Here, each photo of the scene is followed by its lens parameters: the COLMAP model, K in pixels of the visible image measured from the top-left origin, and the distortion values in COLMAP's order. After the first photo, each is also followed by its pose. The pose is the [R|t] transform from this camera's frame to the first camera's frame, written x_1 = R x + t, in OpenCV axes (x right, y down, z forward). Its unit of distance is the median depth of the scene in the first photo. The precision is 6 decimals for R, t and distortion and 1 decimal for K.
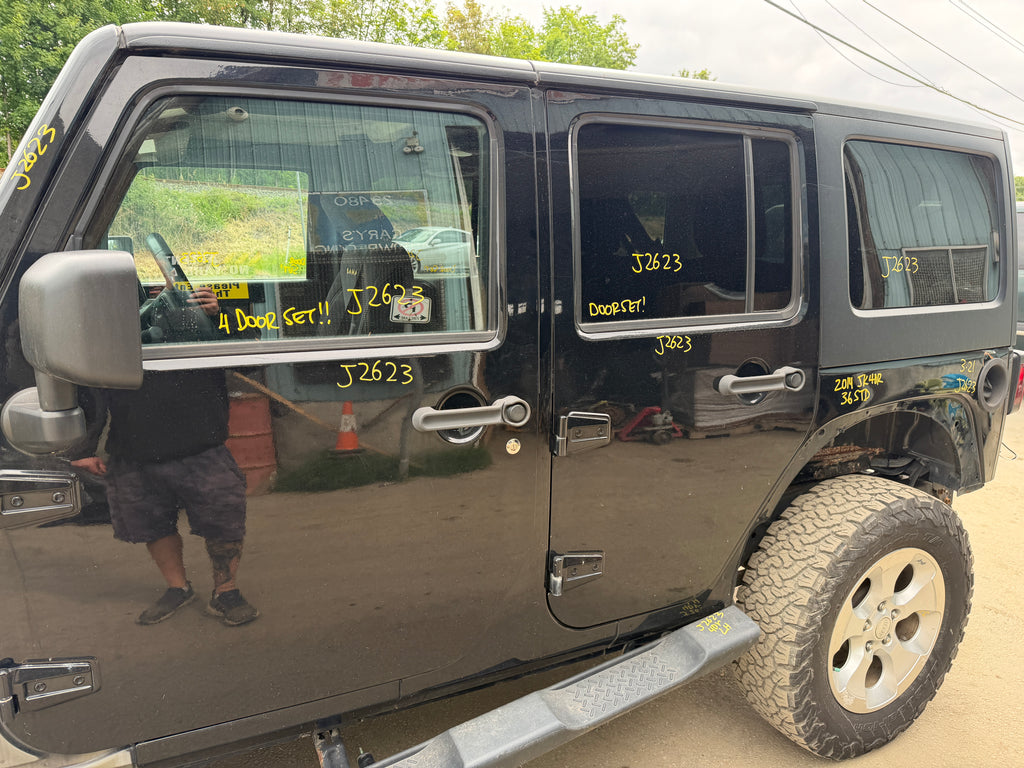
lens RADIAL K [[722.4, 0, 514.9], [0, 722.4, 389.7], [0, 0, 1]] dist [0.038526, -0.048364]
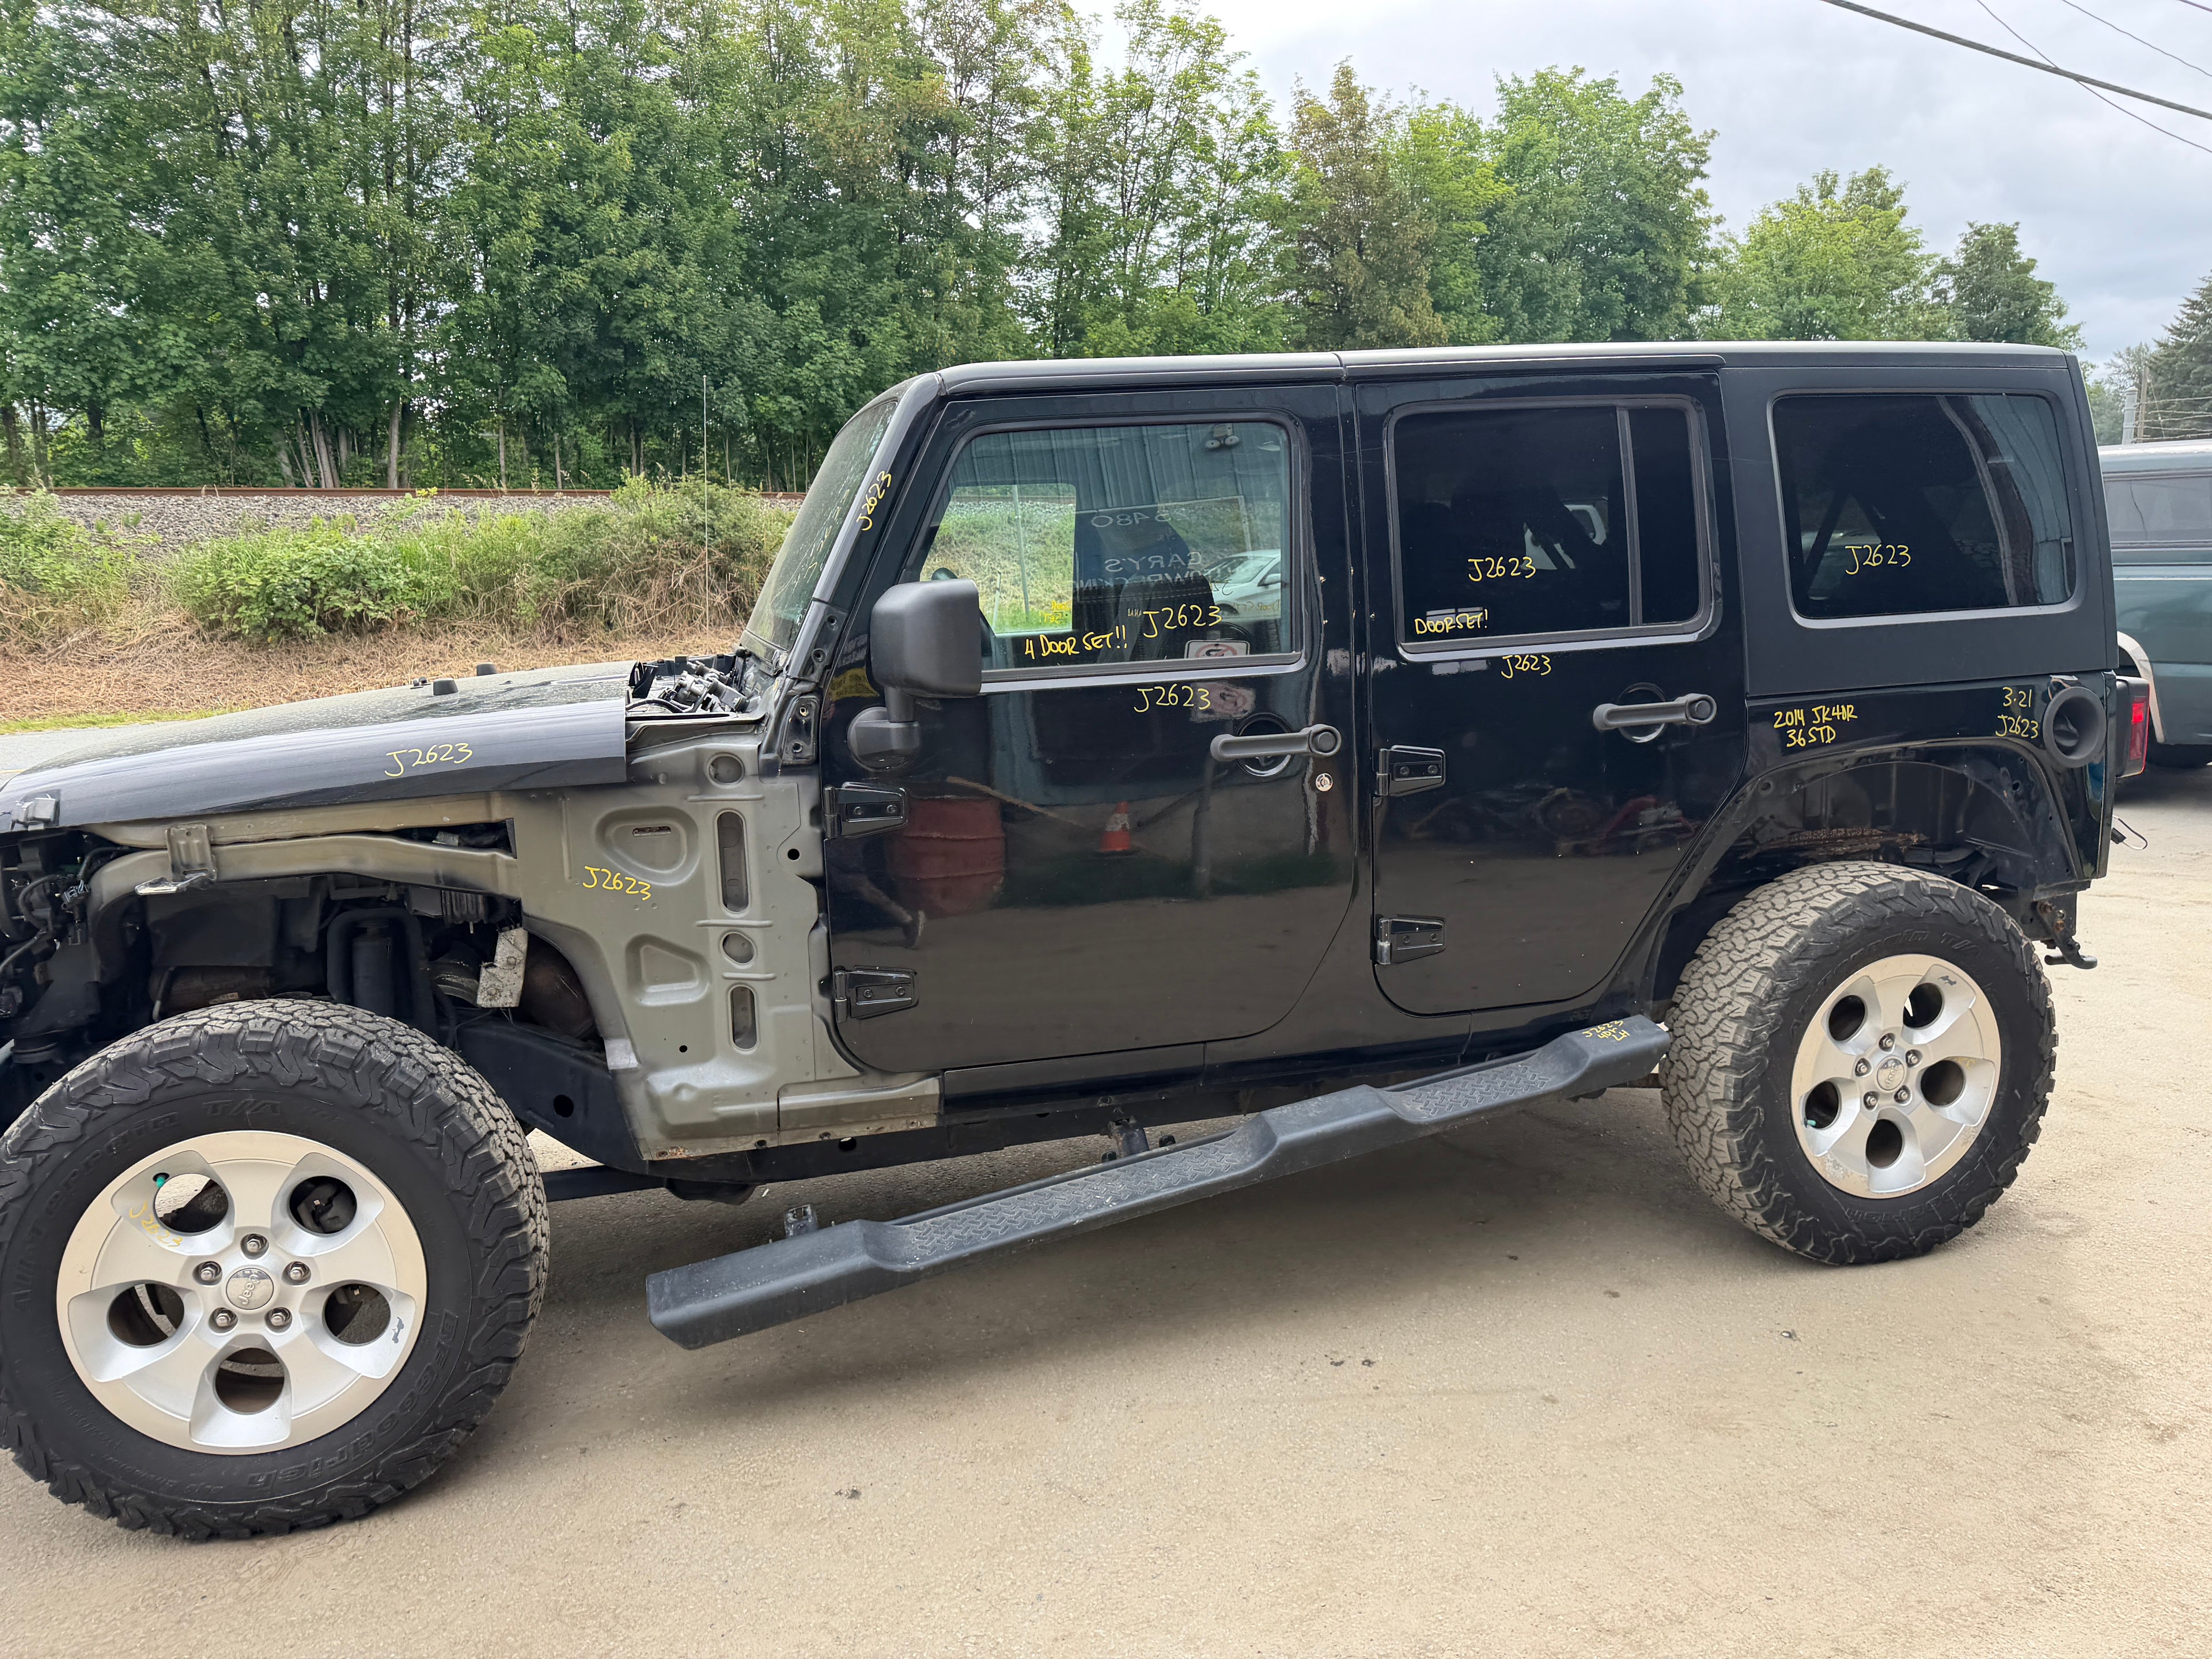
lens RADIAL K [[1560.5, 0, 1123.9], [0, 1560.5, 817.6], [0, 0, 1]] dist [0.038526, -0.048364]
pose [[0.977373, -0.021802, -0.210394, 0.112811], [0.011056, 0.998580, -0.052118, 0.156721], [0.211232, 0.048613, 0.976226, -0.655306]]
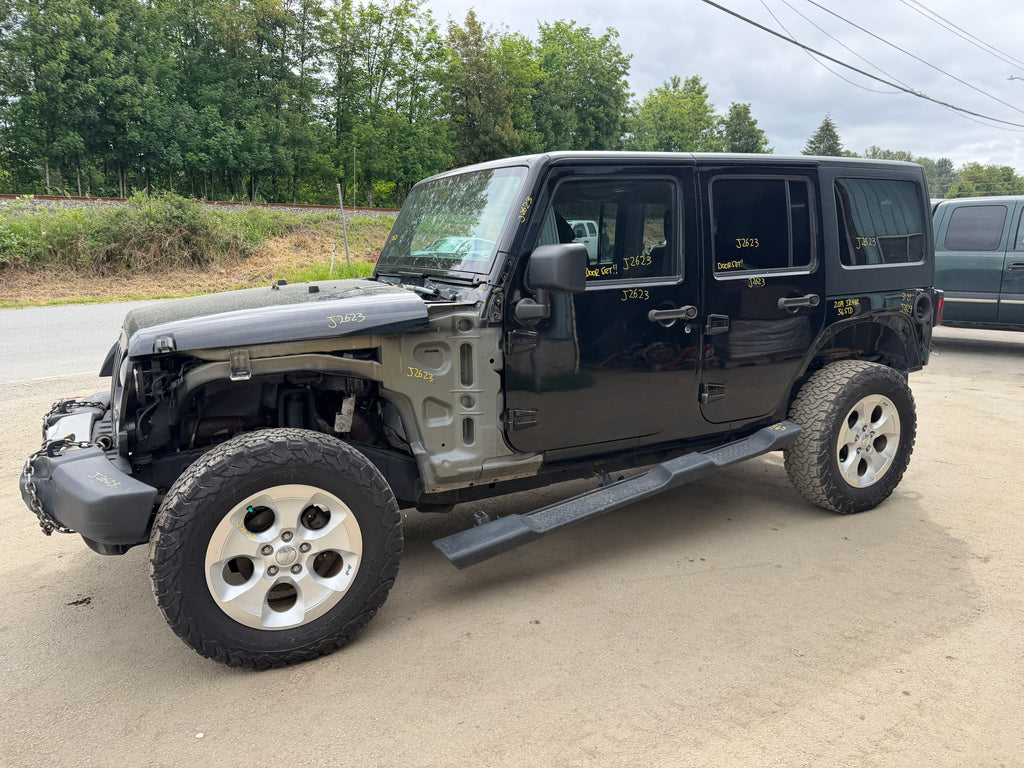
lens RADIAL K [[722.4, 0, 521.1], [0, 722.4, 387.4], [0, 0, 1]] dist [0.038526, -0.048364]
pose [[0.999237, -0.038252, 0.007858, -0.382448], [0.038340, 0.999200, -0.011365, 0.186918], [-0.007417, 0.011657, 0.999905, -0.850706]]
